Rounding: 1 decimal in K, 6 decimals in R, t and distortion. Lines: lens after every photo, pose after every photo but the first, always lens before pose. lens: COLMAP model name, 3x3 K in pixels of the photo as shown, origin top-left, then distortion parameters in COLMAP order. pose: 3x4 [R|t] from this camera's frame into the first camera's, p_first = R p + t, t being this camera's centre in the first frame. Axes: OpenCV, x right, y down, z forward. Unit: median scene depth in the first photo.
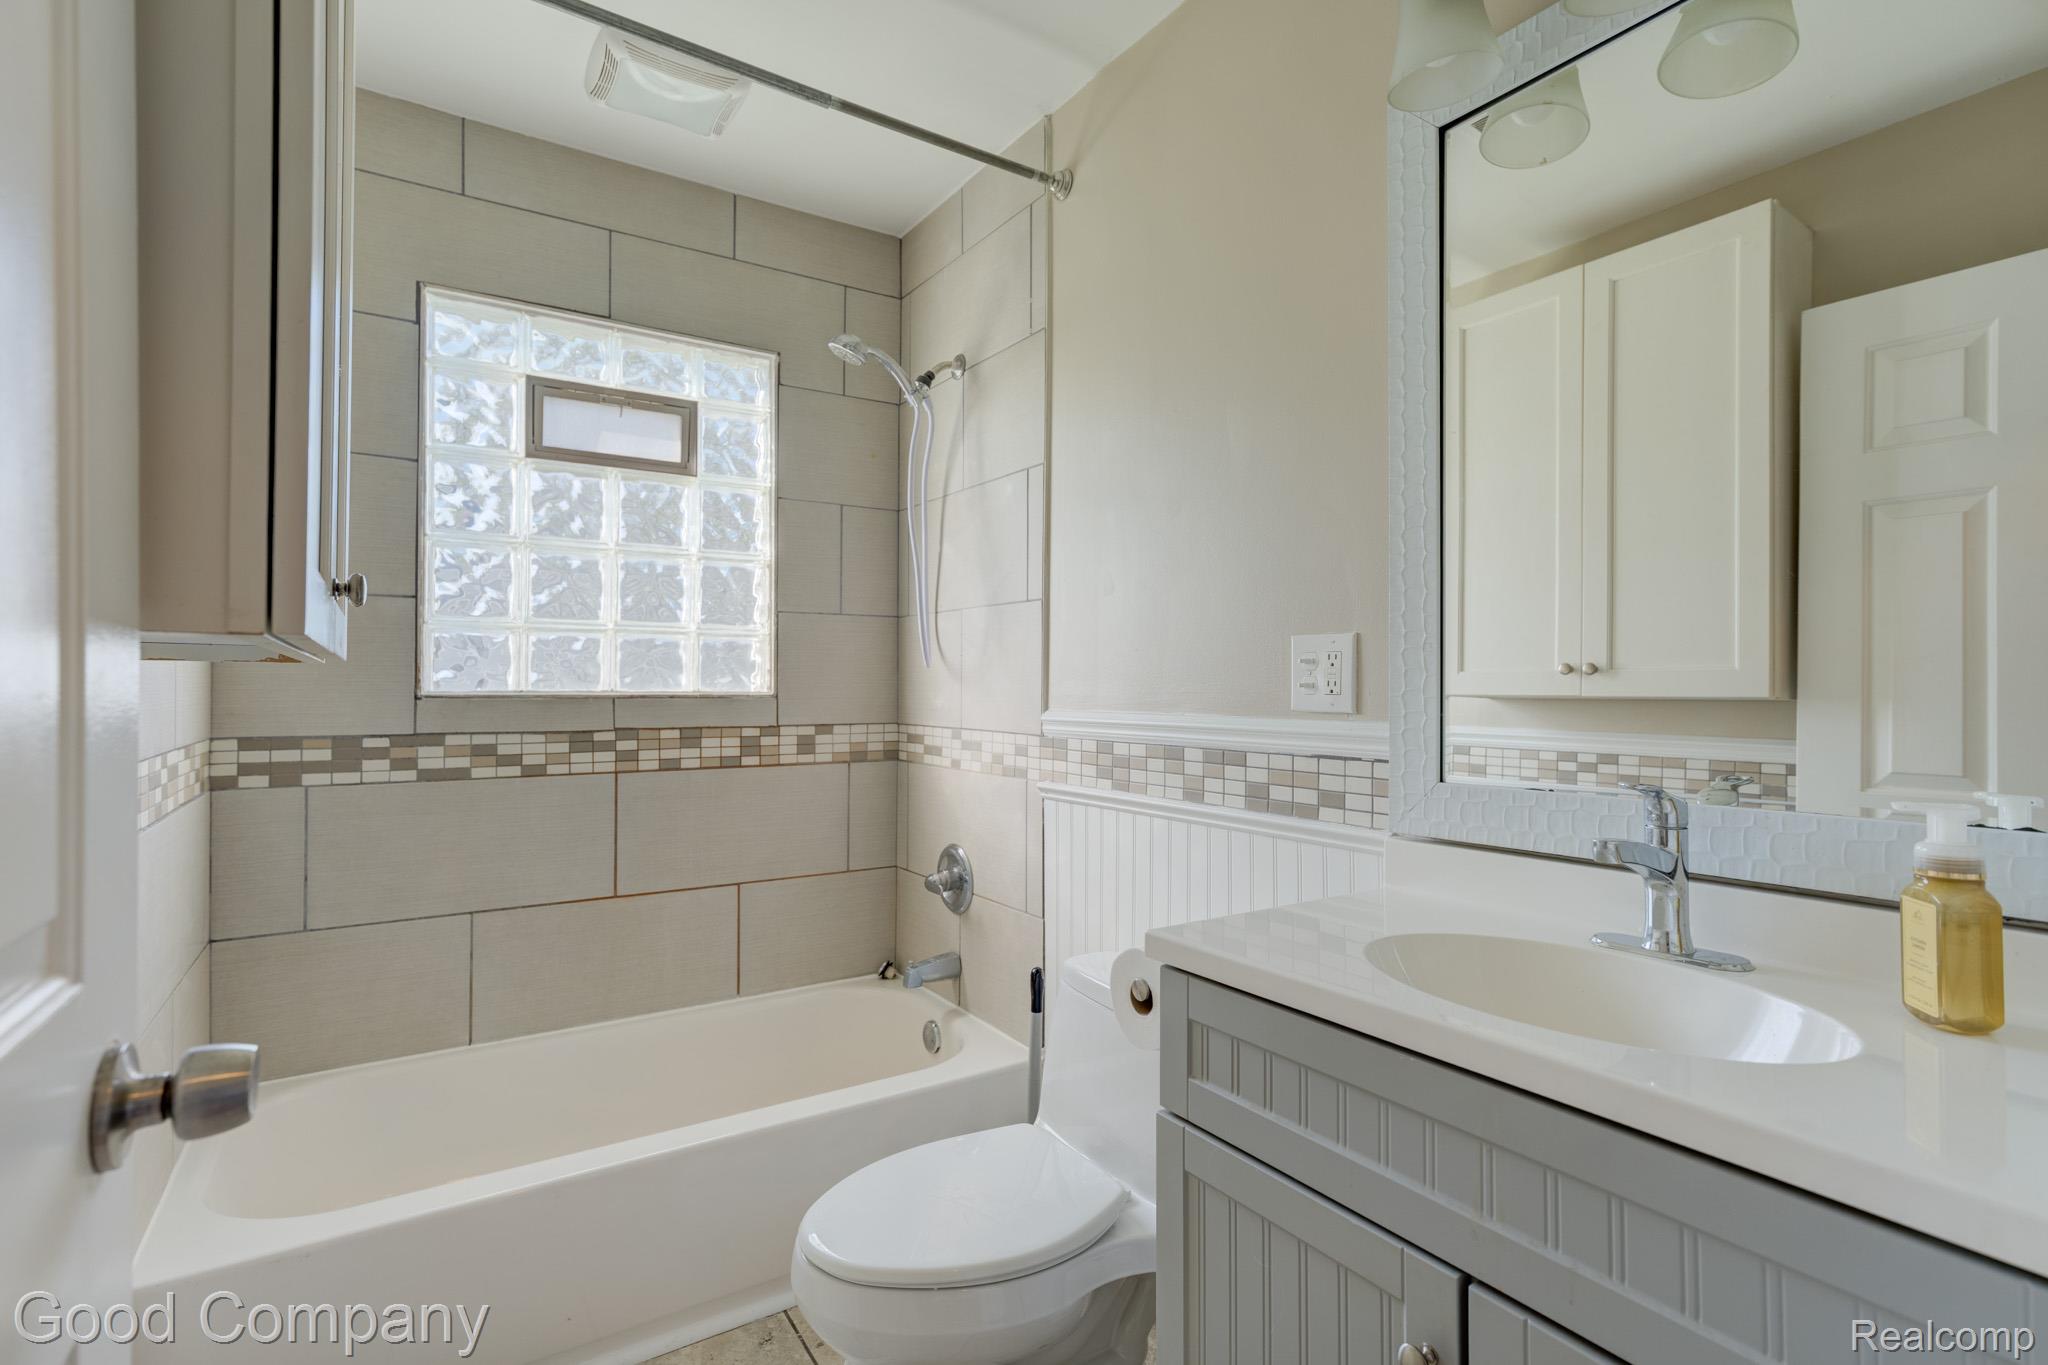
lens RADIAL K [[981.2, 0, 1026.4], [0, 981.2, 677.2], [0, 0, 1]] dist [-0.009465, 0.003785]
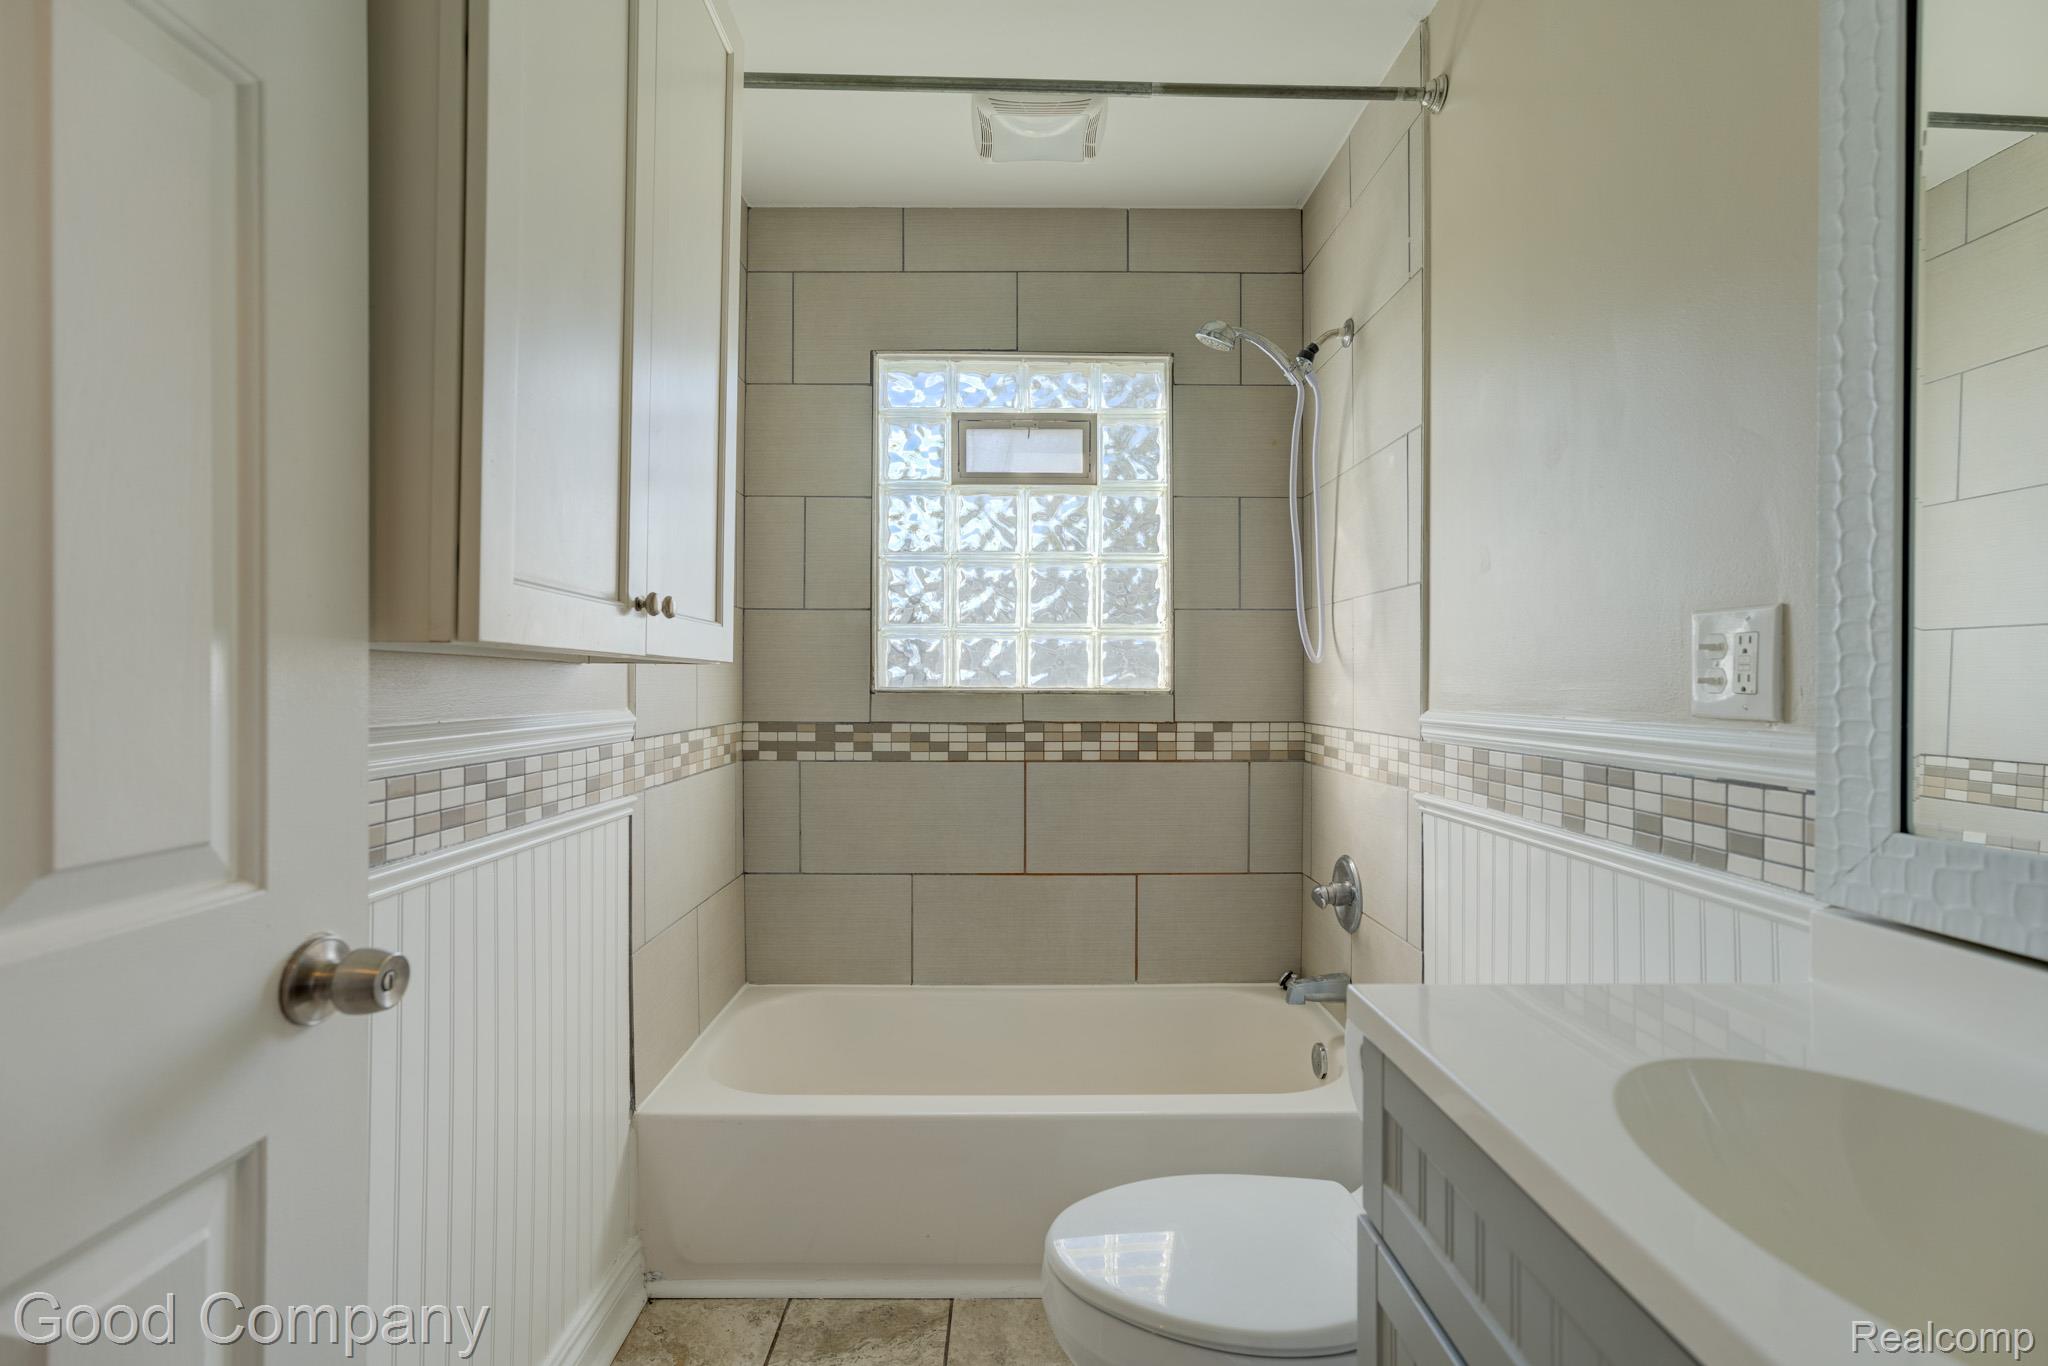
lens RADIAL K [[947.0, 0, 1005.6], [0, 947.0, 677.8], [0, 0, 1]] dist [-0.021603, 0.015022]
pose [[0.838916, -0.003007, -0.544253, 0.161428], [0.004427, 0.999989, 0.001299, 0.002142], [0.544243, -0.003500, 0.838920, 0.104051]]
